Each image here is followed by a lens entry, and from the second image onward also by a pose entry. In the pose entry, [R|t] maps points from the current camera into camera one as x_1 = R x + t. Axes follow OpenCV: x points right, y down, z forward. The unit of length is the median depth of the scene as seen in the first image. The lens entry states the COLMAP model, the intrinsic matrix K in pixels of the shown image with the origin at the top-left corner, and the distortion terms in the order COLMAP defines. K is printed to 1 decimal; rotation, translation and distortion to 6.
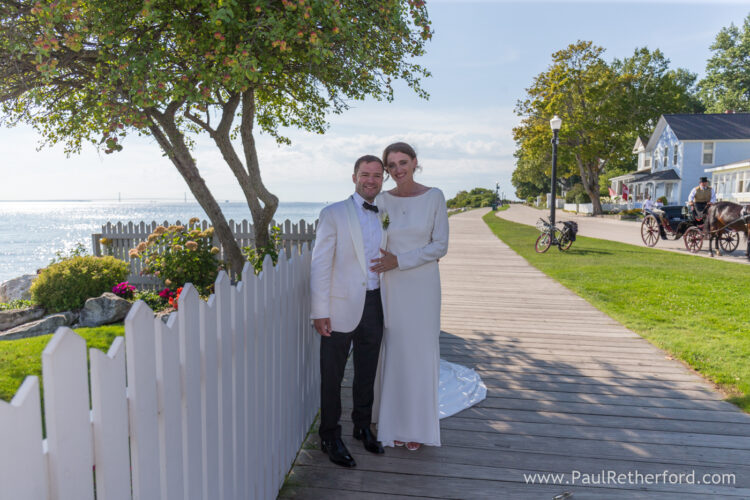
lens RADIAL K [[515.2, 0, 370.5], [0, 515.2, 248.9], [0, 0, 1]] dist [-0.036878, 0.014235]
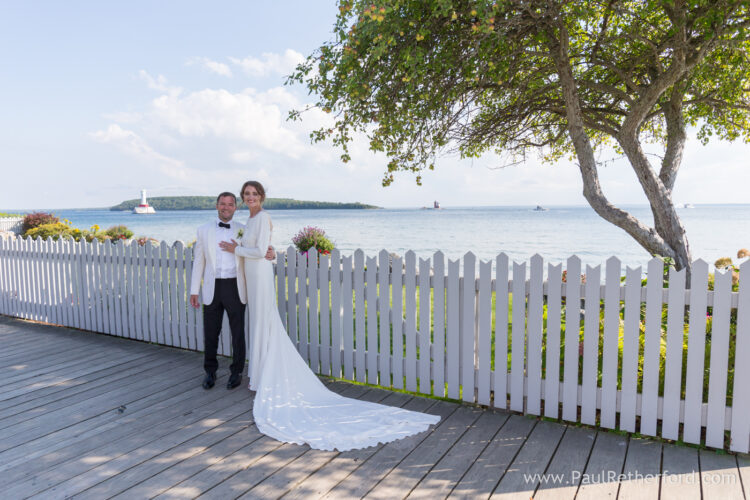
lens RADIAL K [[515.2, 0, 372.0], [0, 515.2, 250.0], [0, 0, 1]] dist [-0.036878, 0.014235]
pose [[-0.406609, 0.083527, -0.909776, 1.014267], [-0.079358, 0.988819, 0.126251, -0.189481], [0.910149, 0.123533, -0.395434, 1.575675]]
